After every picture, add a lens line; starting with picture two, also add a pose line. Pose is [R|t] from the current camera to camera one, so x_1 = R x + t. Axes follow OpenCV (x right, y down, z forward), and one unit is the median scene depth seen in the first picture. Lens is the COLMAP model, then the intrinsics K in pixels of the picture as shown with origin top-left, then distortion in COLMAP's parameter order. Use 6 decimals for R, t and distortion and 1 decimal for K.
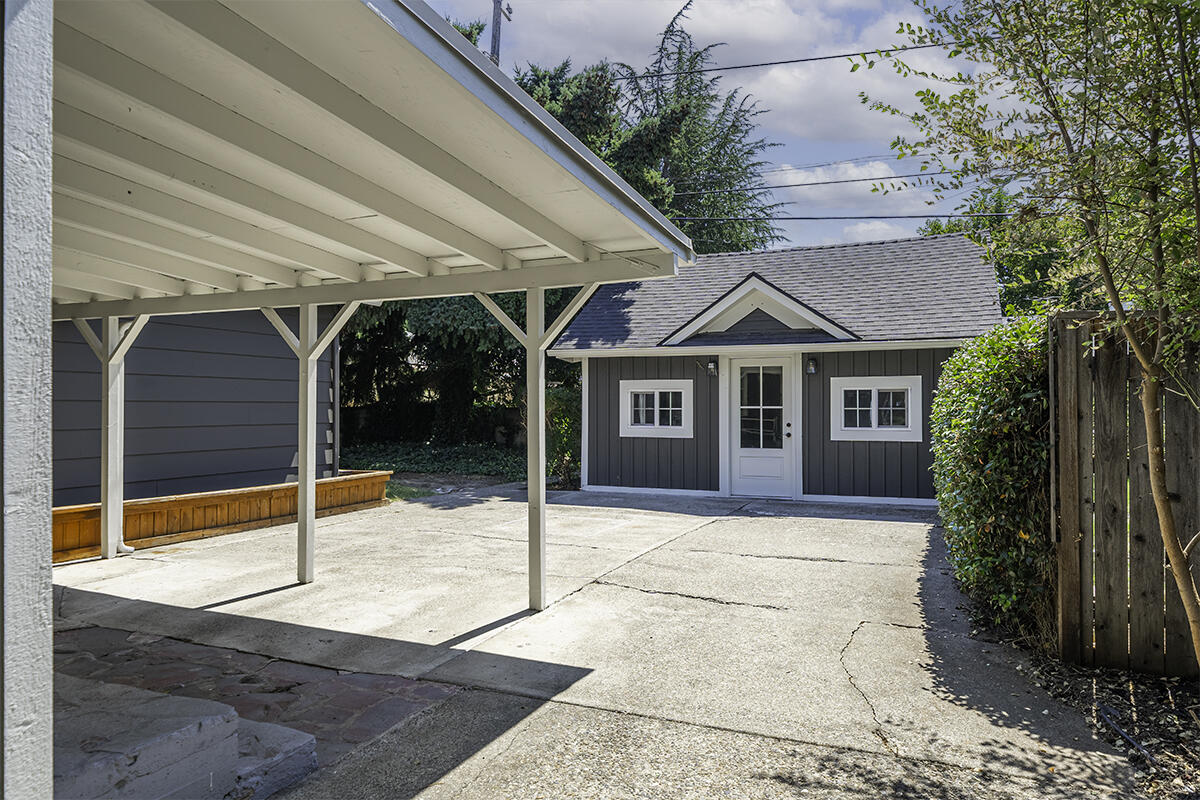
lens RADIAL K [[764.7, 0, 595.7], [0, 764.7, 398.2], [0, 0, 1]] dist [-0.001094, 0.000117]
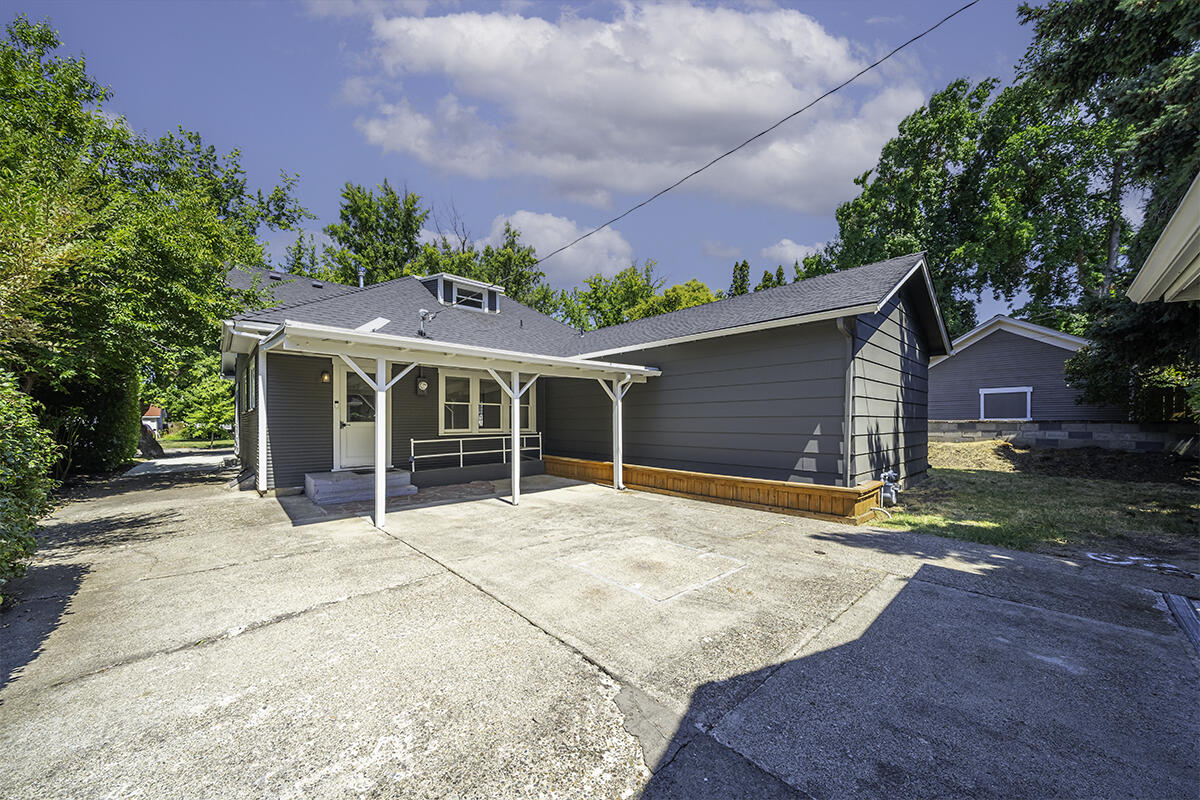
lens RADIAL K [[421.5, 0, 598.5], [0, 421.5, 426.1], [0, 0, 1]] dist [-0.000938, -0.000165]
pose [[-0.396950, 0.012790, -0.917751, 0.720116], [0.013835, 0.999873, 0.007951, 0.027322], [0.917736, -0.009541, -0.397076, 2.073399]]
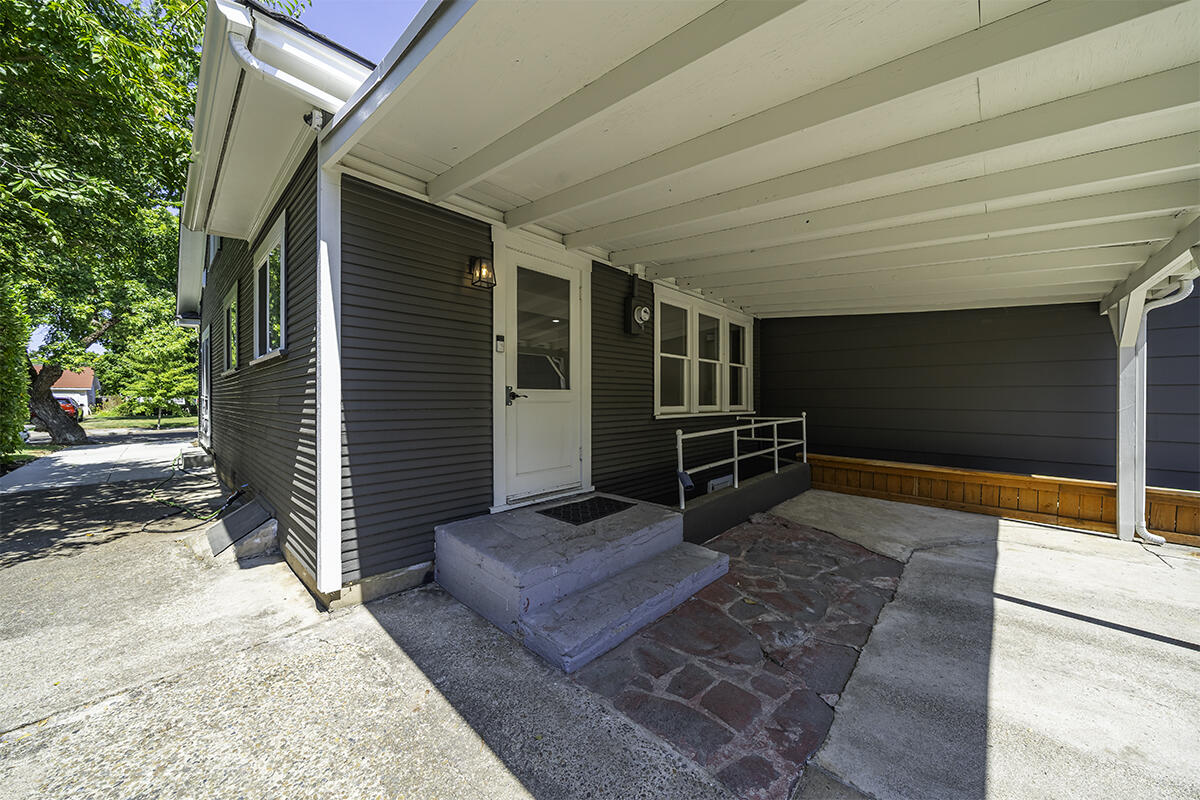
lens RADIAL K [[421.4, 0, 606.4], [0, 421.4, 401.6], [0, 0, 1]] dist [0.000087, -0.000179]
pose [[-0.328861, 0.007881, -0.944346, 0.152480], [0.008379, 0.999950, 0.005427, 0.029549], [0.944341, -0.006128, -0.328910, 0.793706]]
